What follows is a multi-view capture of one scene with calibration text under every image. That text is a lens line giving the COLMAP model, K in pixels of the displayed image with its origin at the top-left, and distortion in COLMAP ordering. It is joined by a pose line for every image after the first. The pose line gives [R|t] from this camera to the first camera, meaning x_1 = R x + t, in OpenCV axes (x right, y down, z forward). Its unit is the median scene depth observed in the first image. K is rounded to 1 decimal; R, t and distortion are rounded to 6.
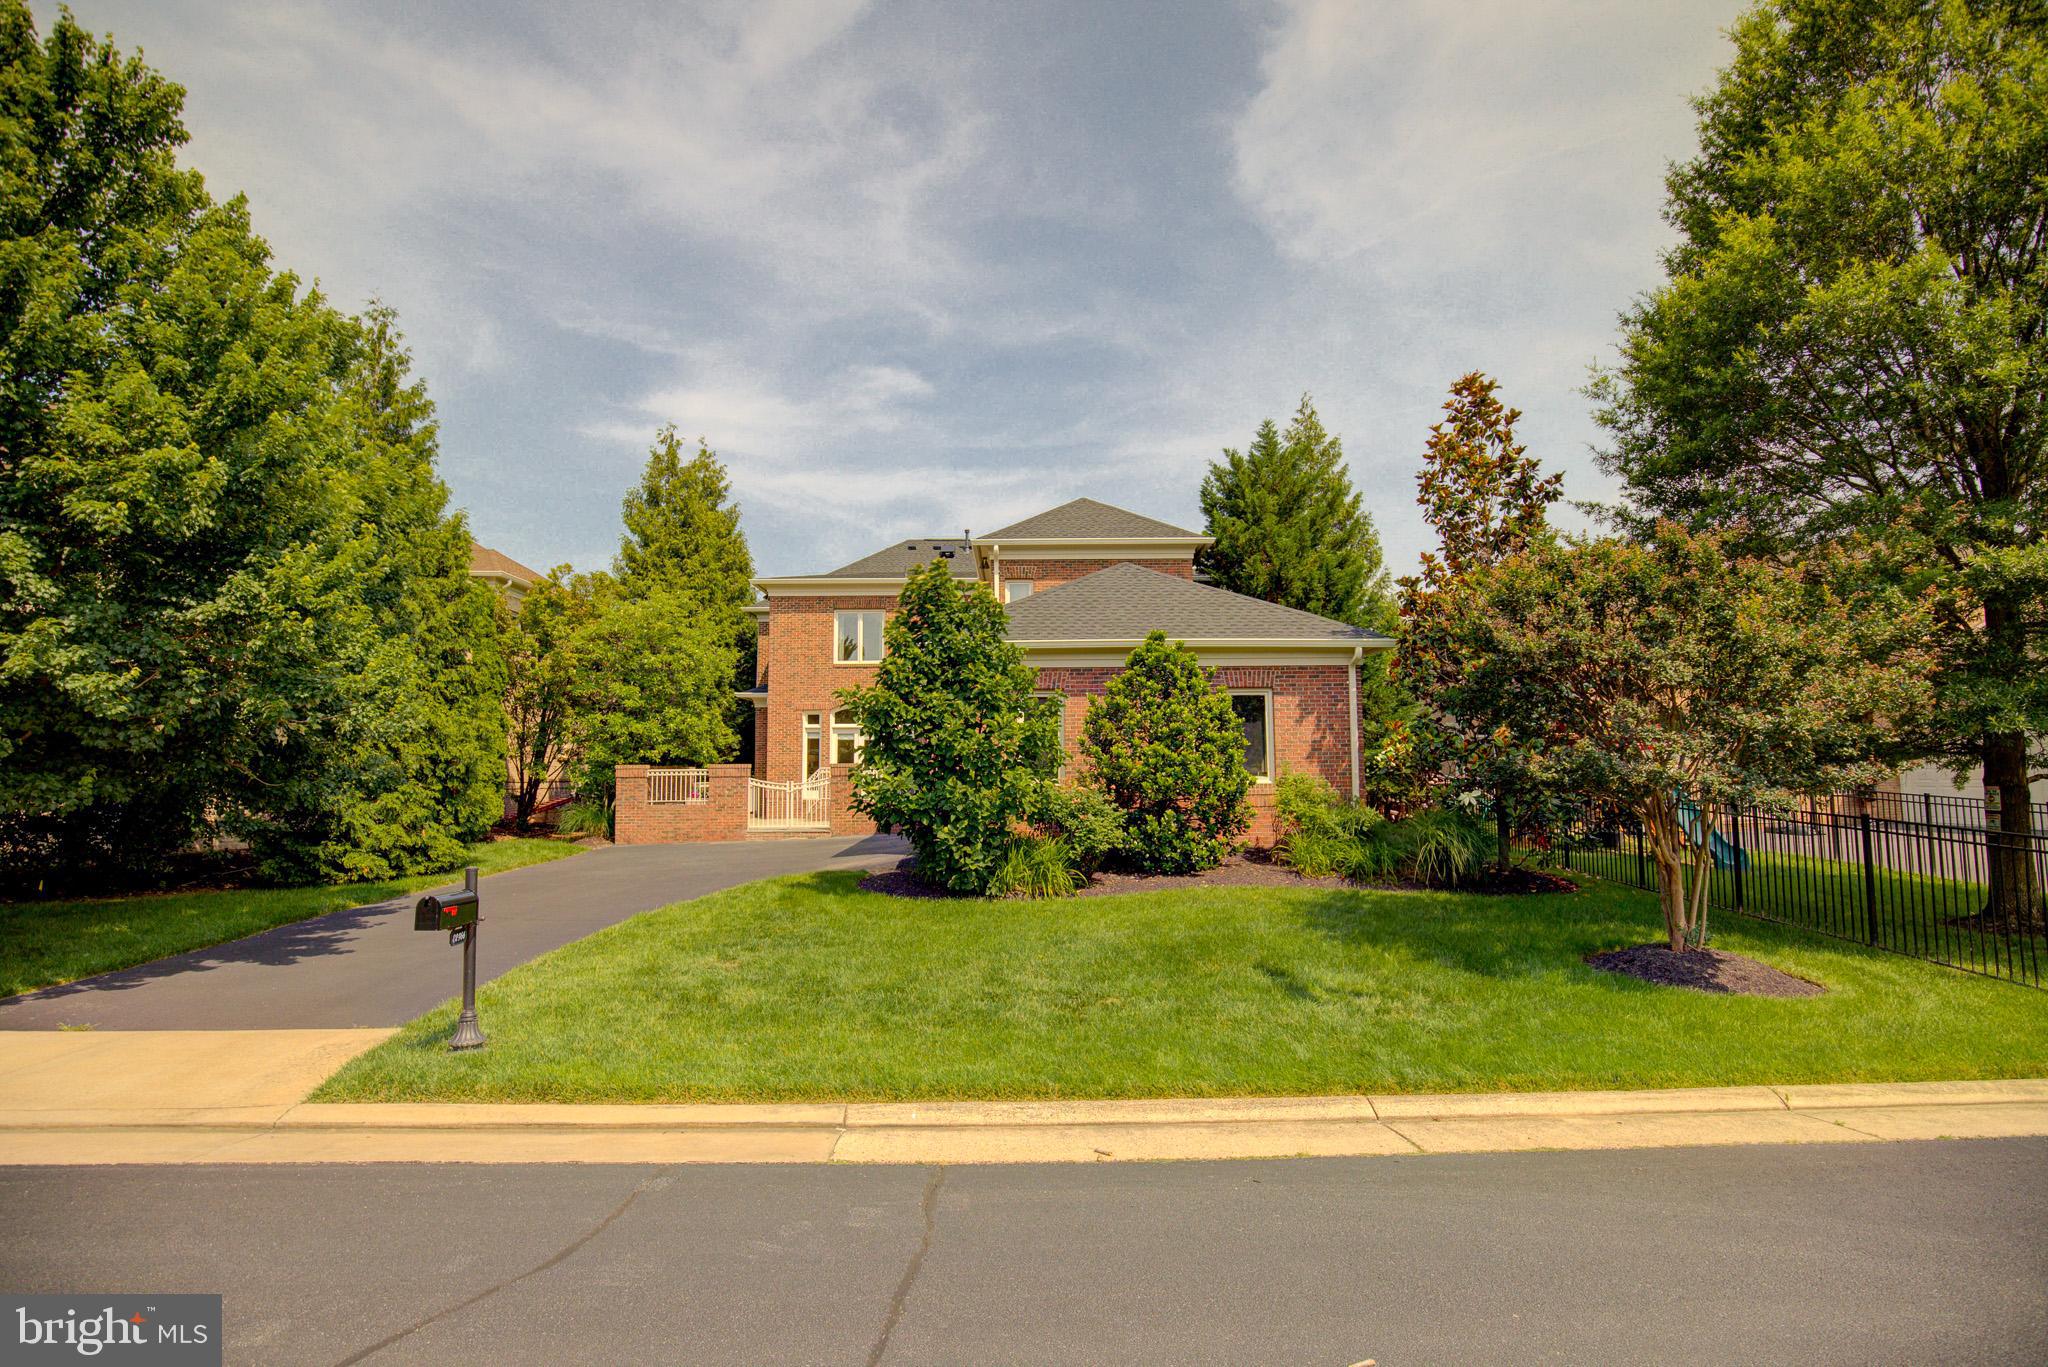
lens RADIAL K [[947.3, 0, 1024.0], [0, 947.3, 683.5], [0, 0, 1]] dist [-0.026893, 0.000861]
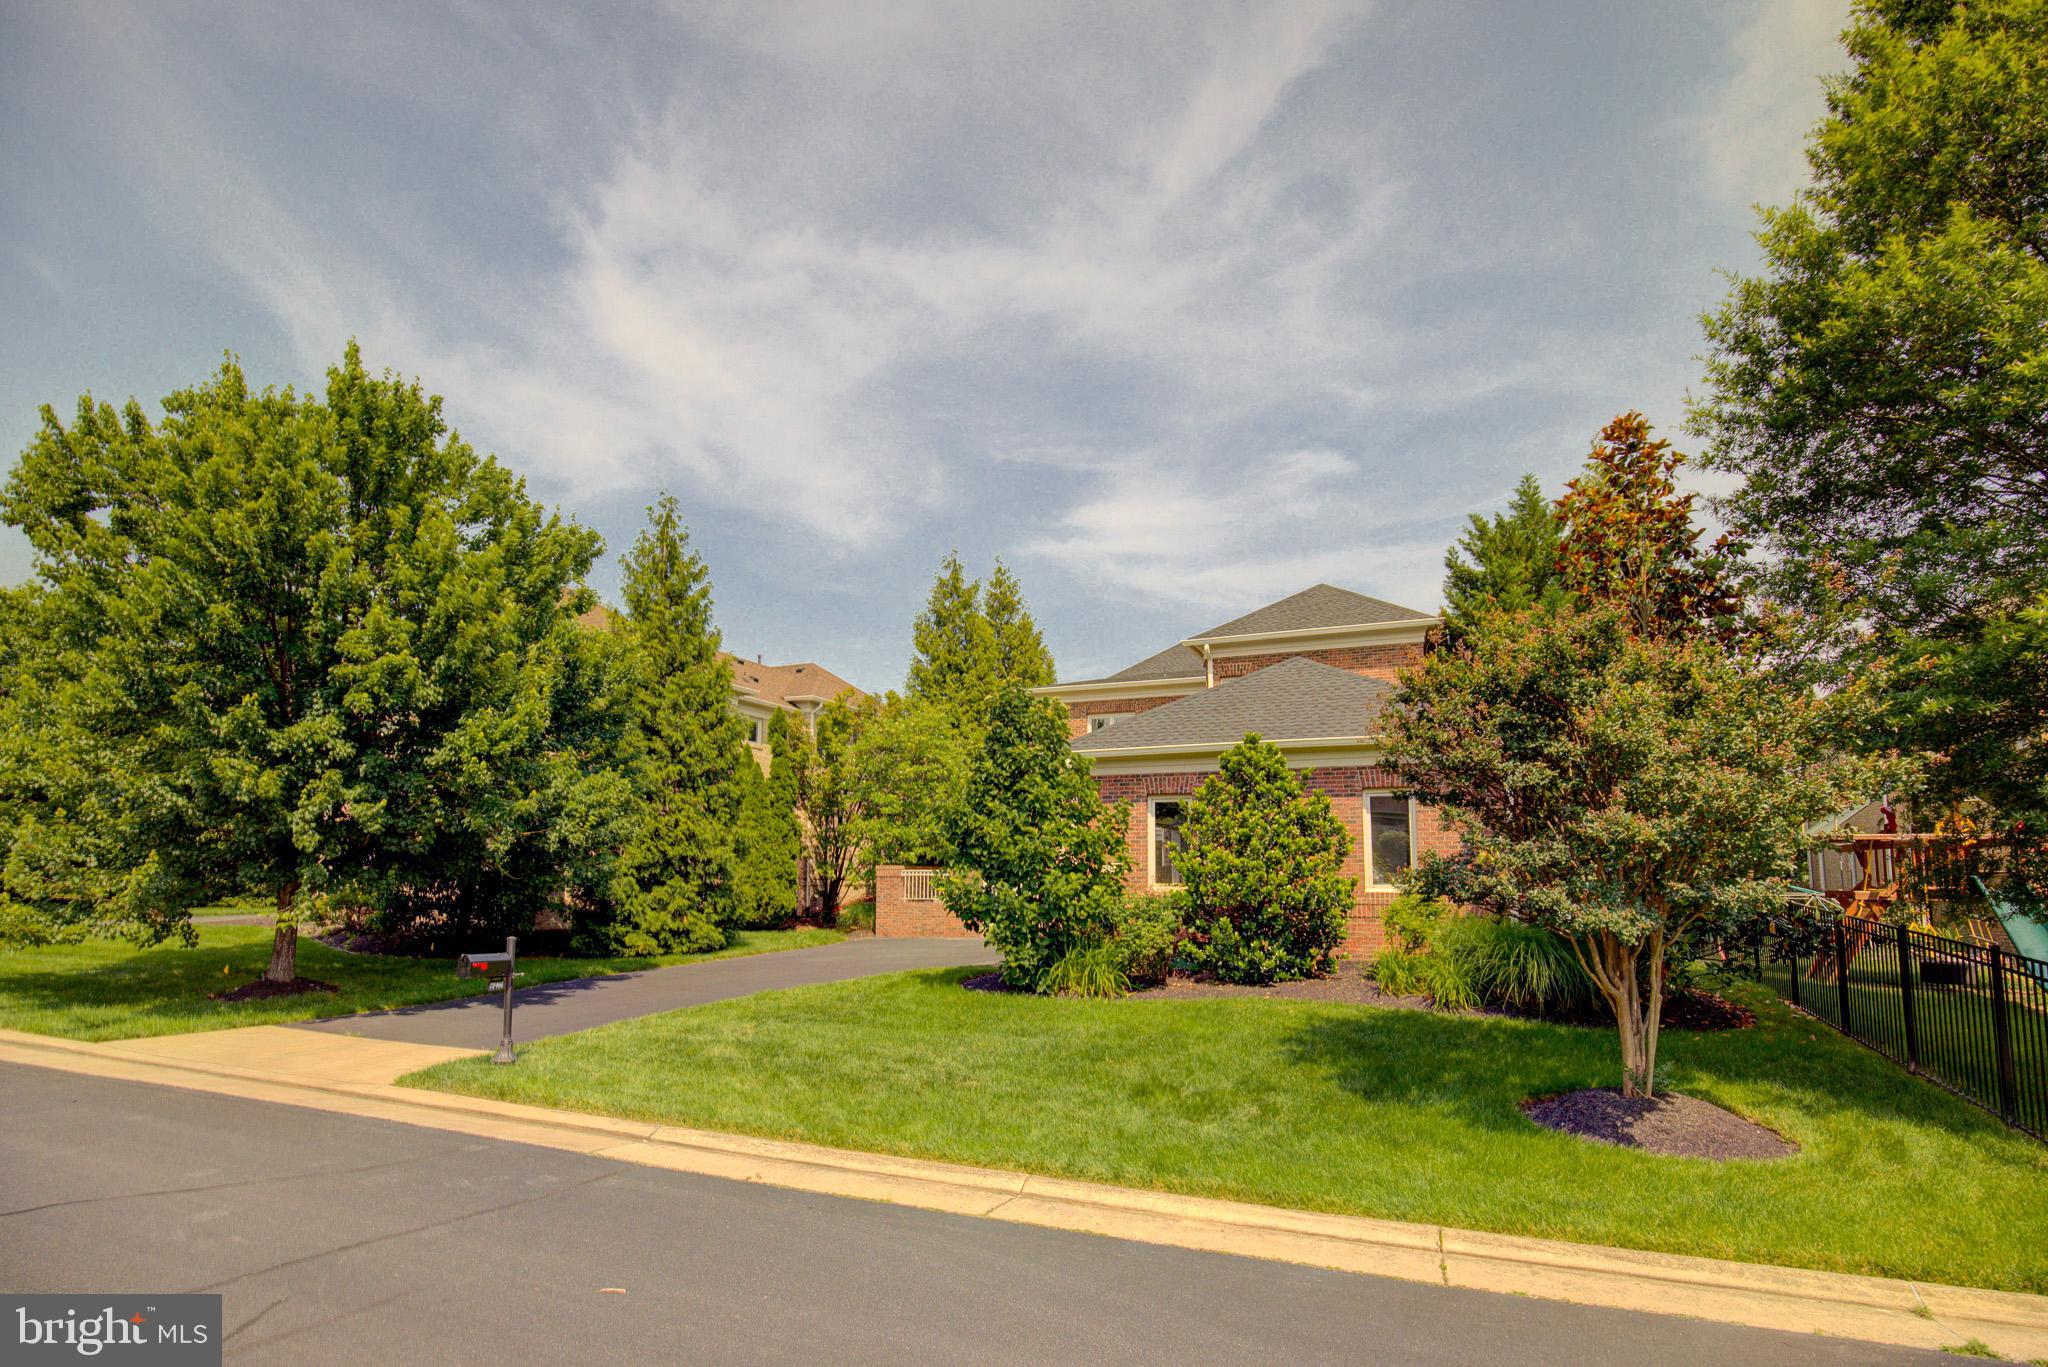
lens RADIAL K [[1002.6, 0, 1031.7], [0, 1002.6, 759.4], [0, 0, 1]] dist [-0.035480, -0.000248]
pose [[0.917441, -0.032244, -0.396564, 0.314751], [0.024155, 0.999386, -0.025376, -0.007400], [0.397139, 0.013703, 0.917656, -0.030947]]
